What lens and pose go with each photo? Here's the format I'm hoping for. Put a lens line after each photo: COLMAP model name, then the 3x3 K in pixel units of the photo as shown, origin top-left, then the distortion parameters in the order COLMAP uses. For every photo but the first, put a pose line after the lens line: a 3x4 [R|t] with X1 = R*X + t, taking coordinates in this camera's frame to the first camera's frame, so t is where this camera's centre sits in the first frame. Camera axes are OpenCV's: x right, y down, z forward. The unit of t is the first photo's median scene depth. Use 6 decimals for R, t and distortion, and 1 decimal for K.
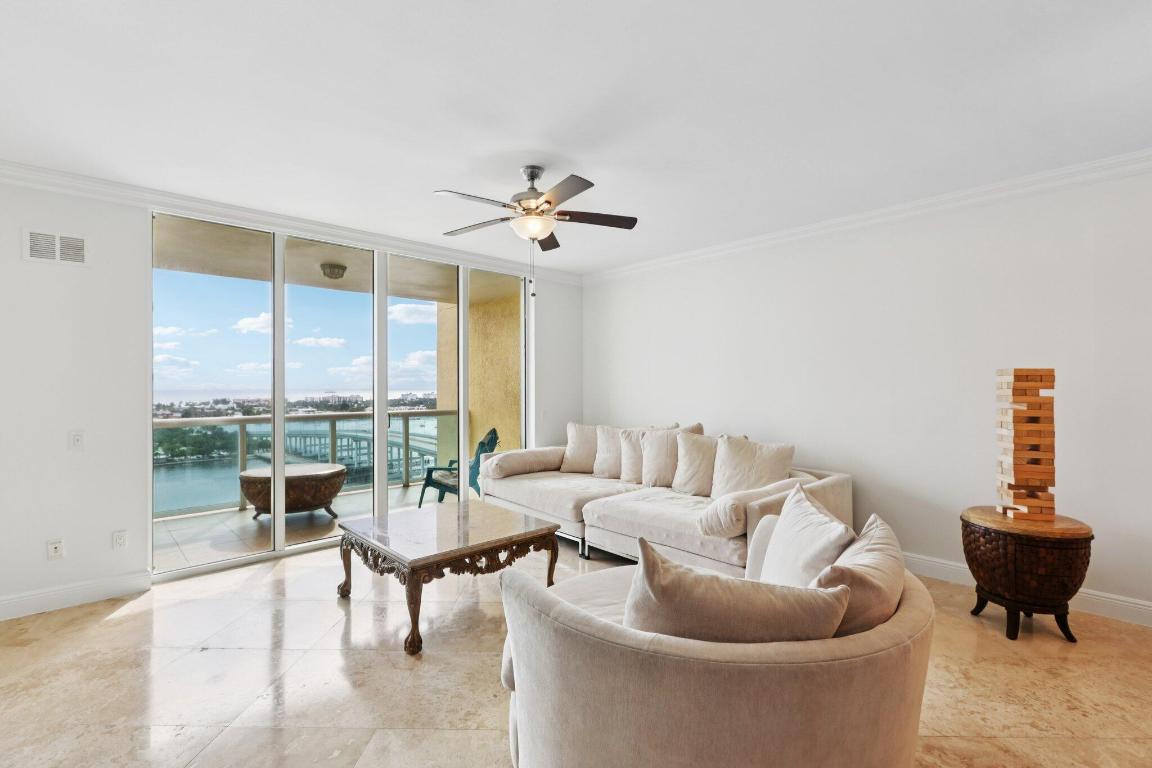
lens RADIAL K [[508.2, 0, 577.3], [0, 508.2, 383.5], [0, 0, 1]] dist [0.003454, 0.000642]
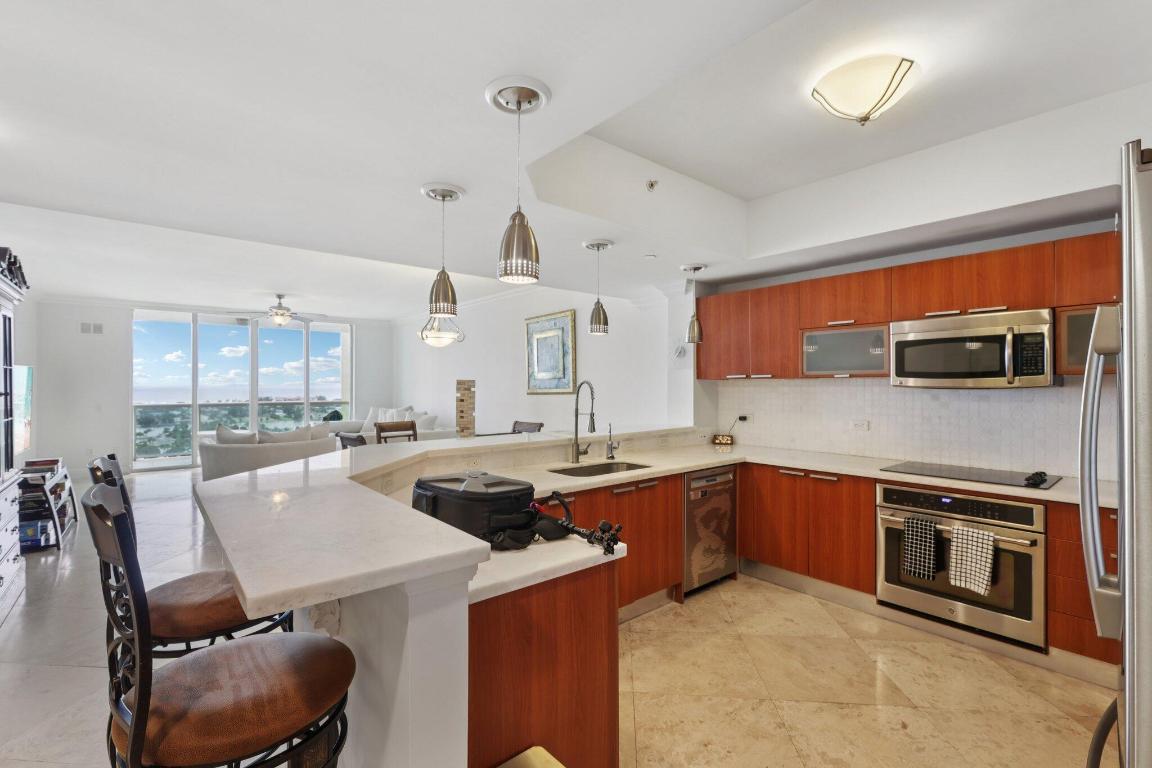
lens RADIAL K [[511.2, 0, 578.6], [0, 511.2, 384.7], [0, 0, 1]] dist [-0.000089, 0.000292]
pose [[0.998097, 0.003488, -0.061572, 1.443818], [-0.003361, 0.999992, 0.002177, -0.010444], [0.061579, -0.001966, 0.998100, -1.286589]]
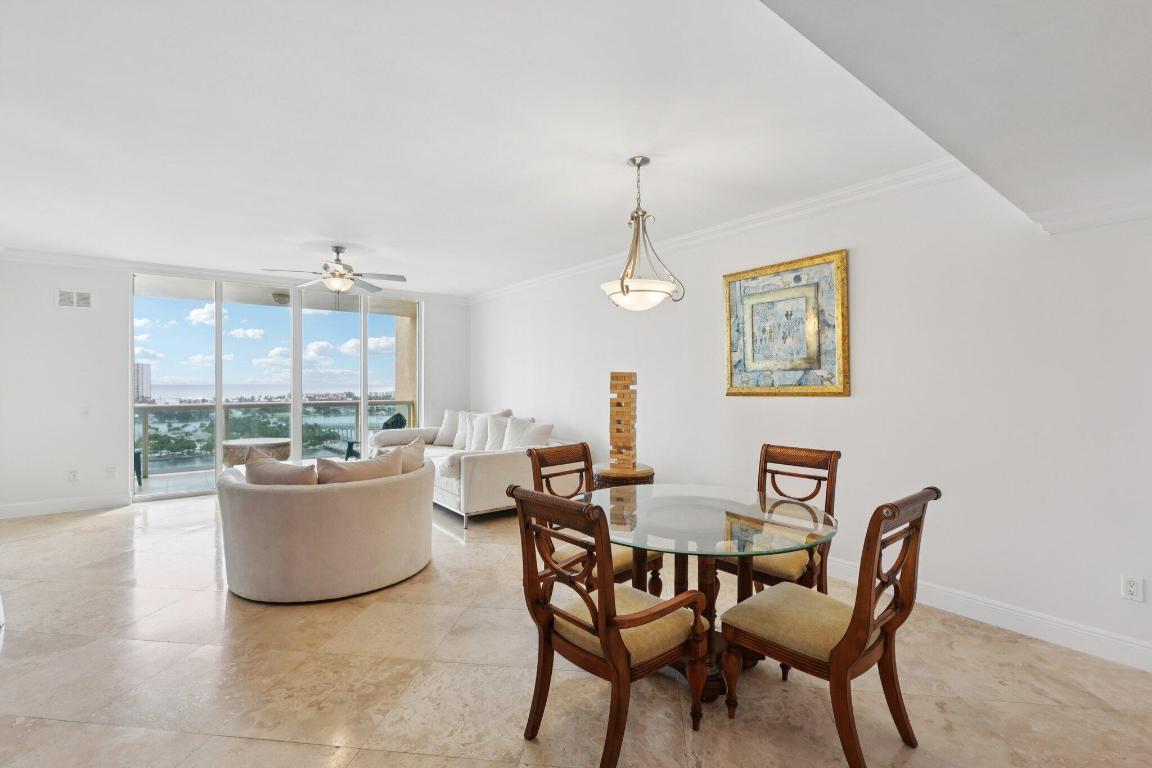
lens RADIAL K [[508.2, 0, 577.3], [0, 508.2, 383.5], [0, 0, 1]] dist [0.003454, 0.000642]
pose [[0.994372, 0.004533, -0.105847, 0.836305], [-0.003794, 0.999967, 0.007175, -0.003656], [0.105876, -0.006733, 0.994357, -0.521822]]
